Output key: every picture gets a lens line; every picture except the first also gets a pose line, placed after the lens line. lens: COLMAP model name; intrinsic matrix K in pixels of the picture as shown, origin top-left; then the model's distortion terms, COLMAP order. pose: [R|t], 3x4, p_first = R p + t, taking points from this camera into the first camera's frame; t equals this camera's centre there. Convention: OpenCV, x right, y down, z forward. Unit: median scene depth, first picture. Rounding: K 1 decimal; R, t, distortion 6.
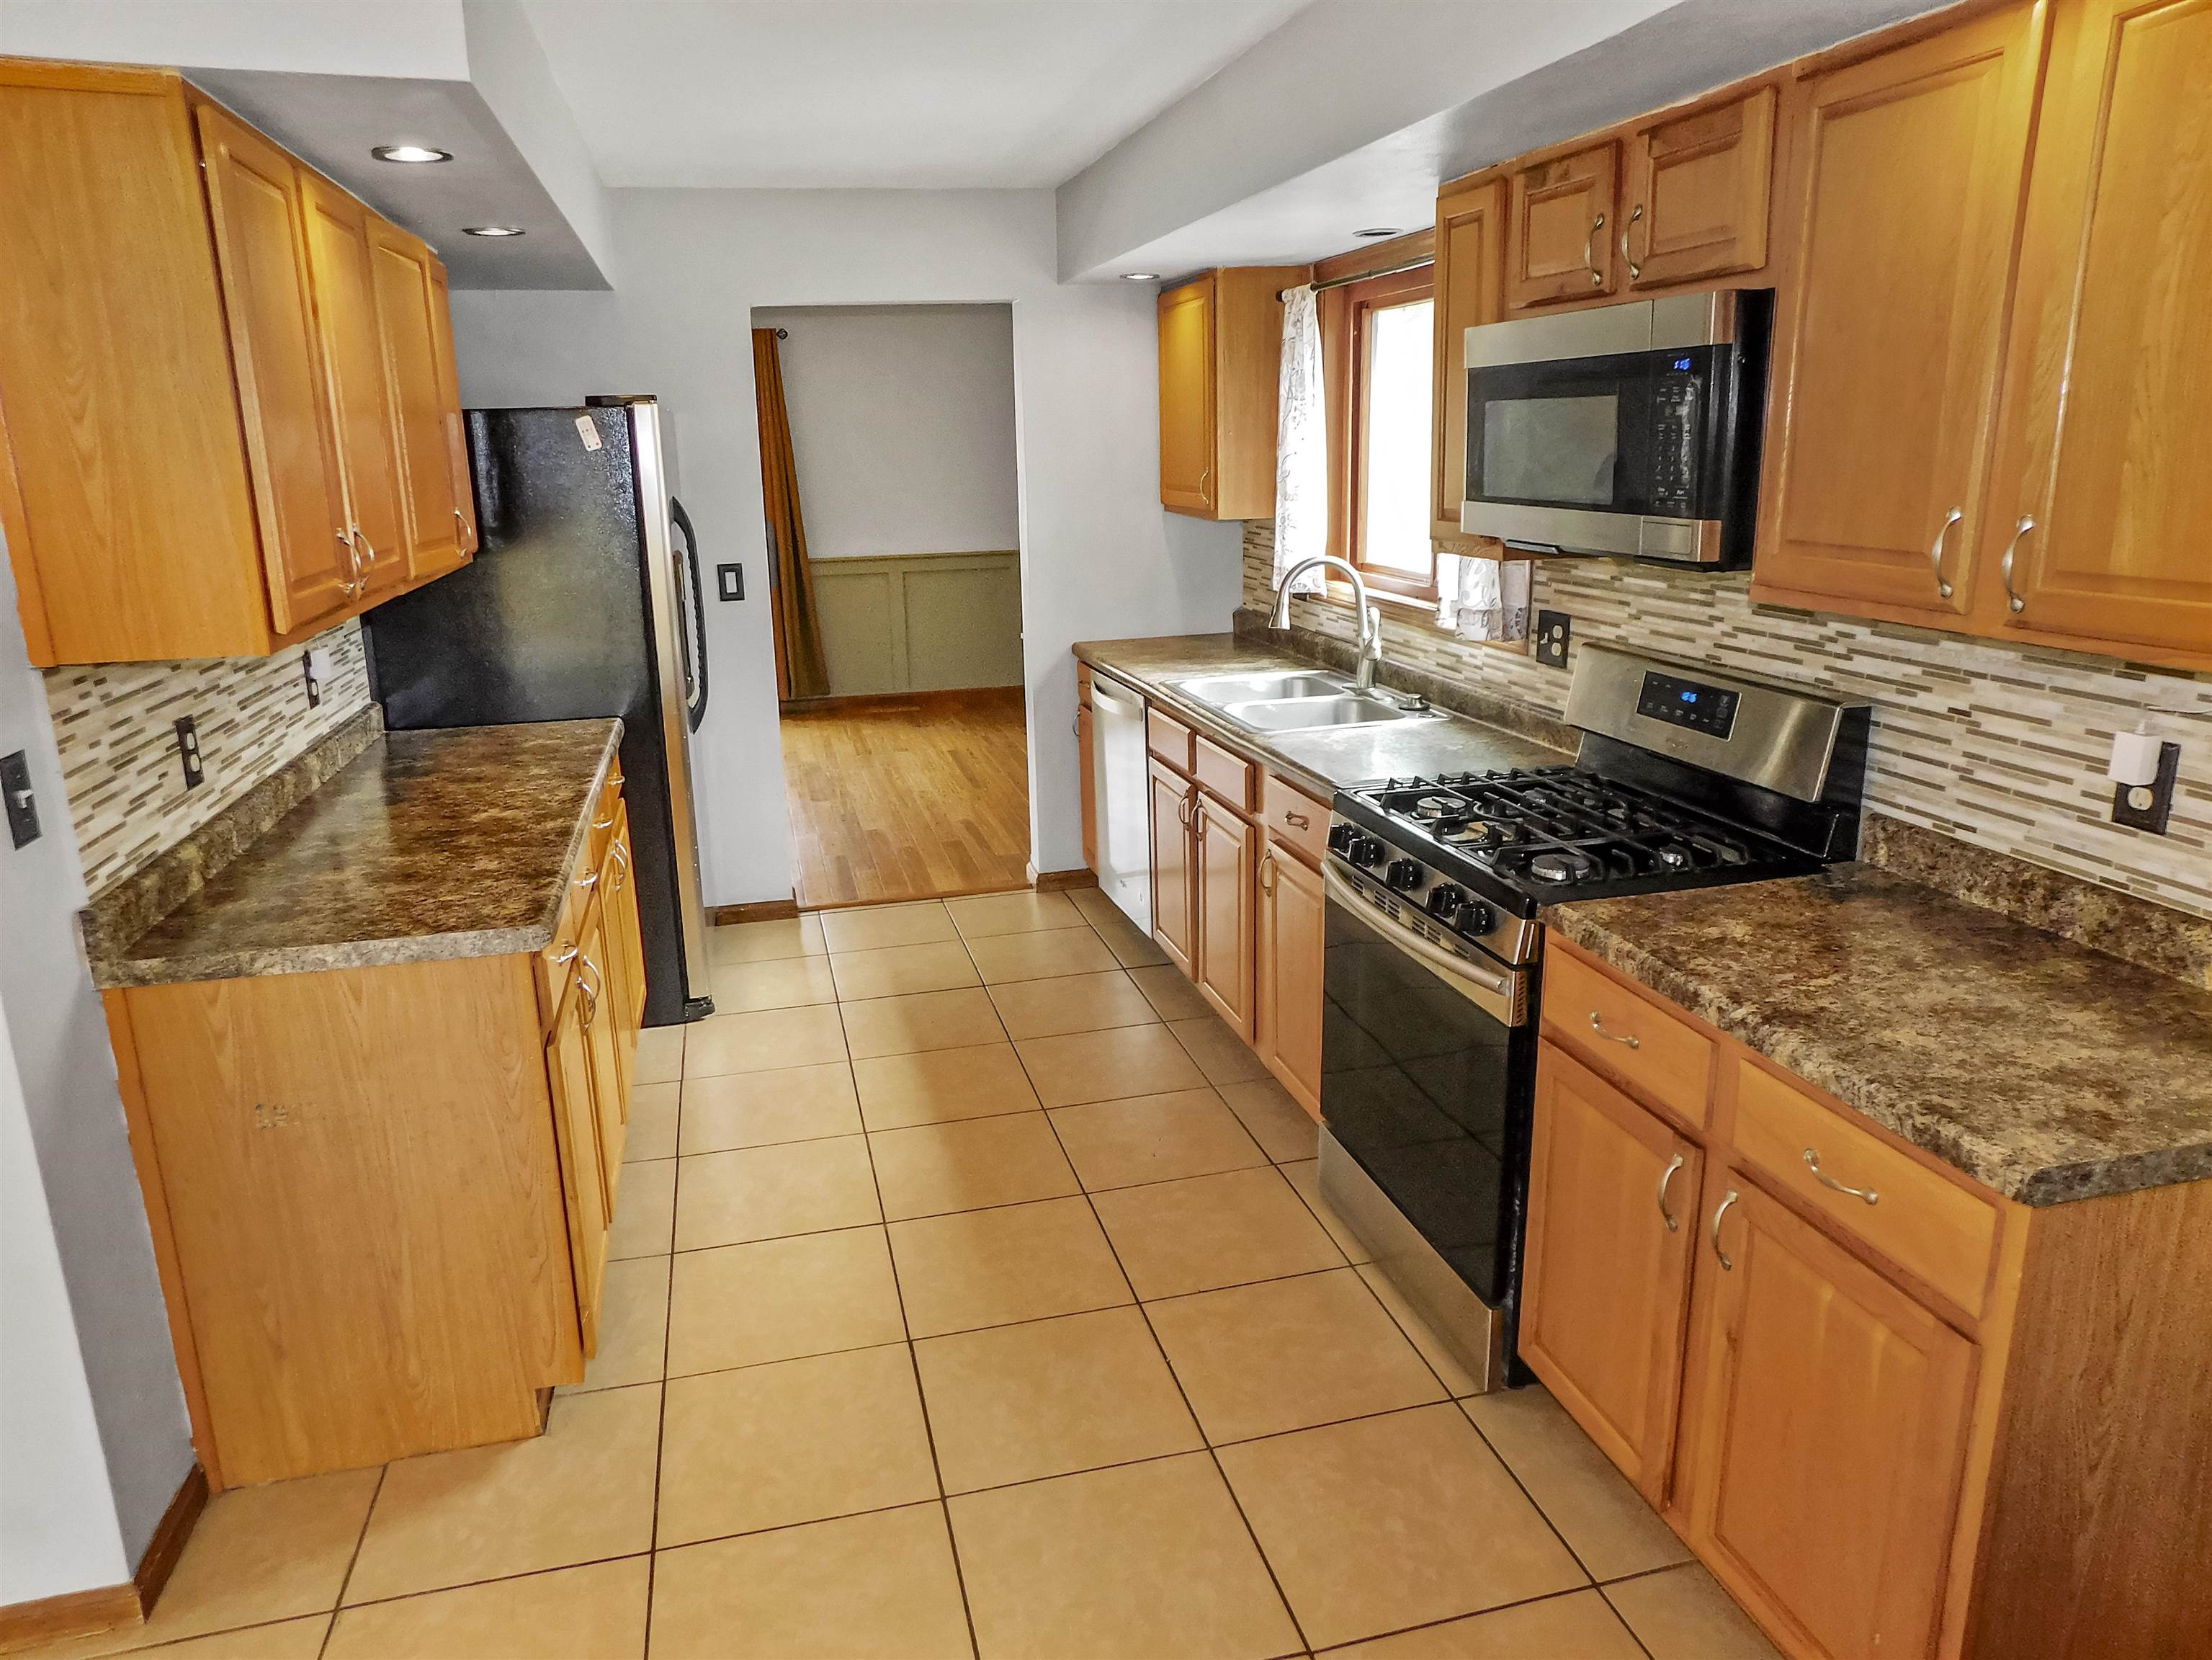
lens RADIAL K [[1457.2, 0, 1106.0], [0, 1457.2, 830.0], [0, 0, 1]] dist [-0.075705, 0.062746]
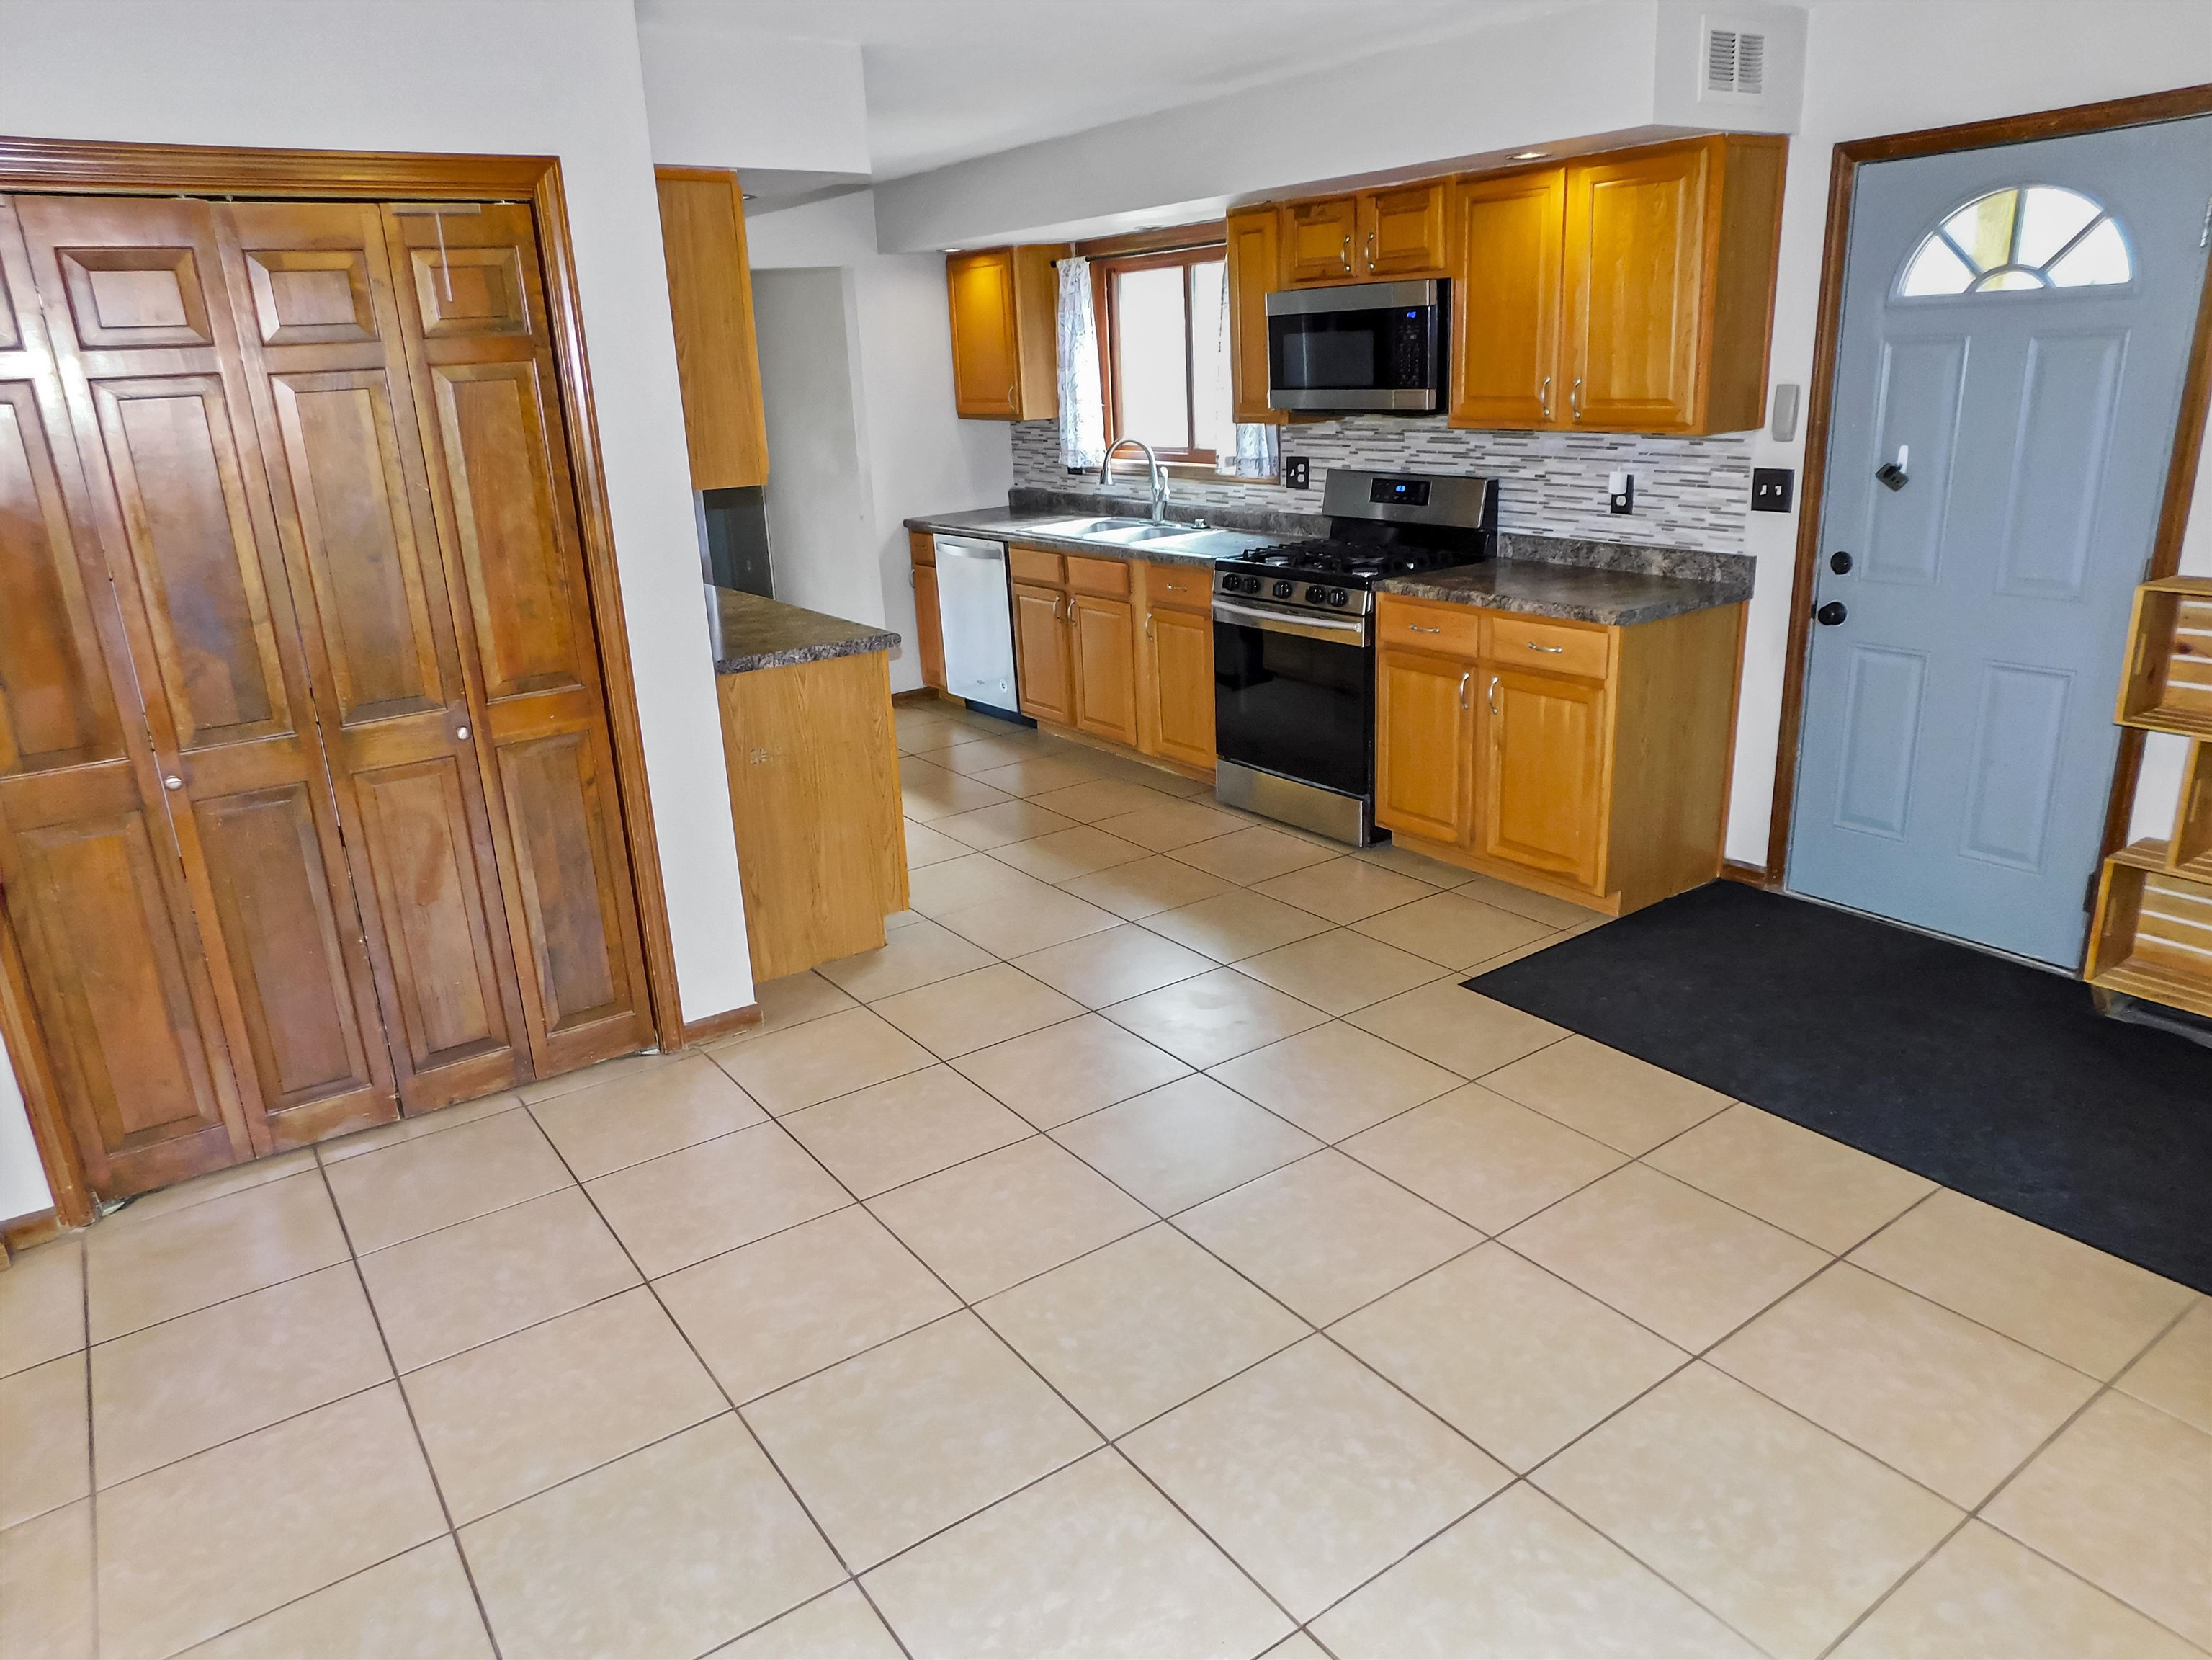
lens RADIAL K [[1457.2, 0, 1106.0], [0, 1457.2, 830.0], [0, 0, 1]] dist [-0.075705, 0.062746]
pose [[0.933120, -0.131612, 0.334612, -0.750260], [0.117726, 0.991137, 0.061544, 0.218232], [-0.339746, -0.018036, 0.940344, -0.766738]]
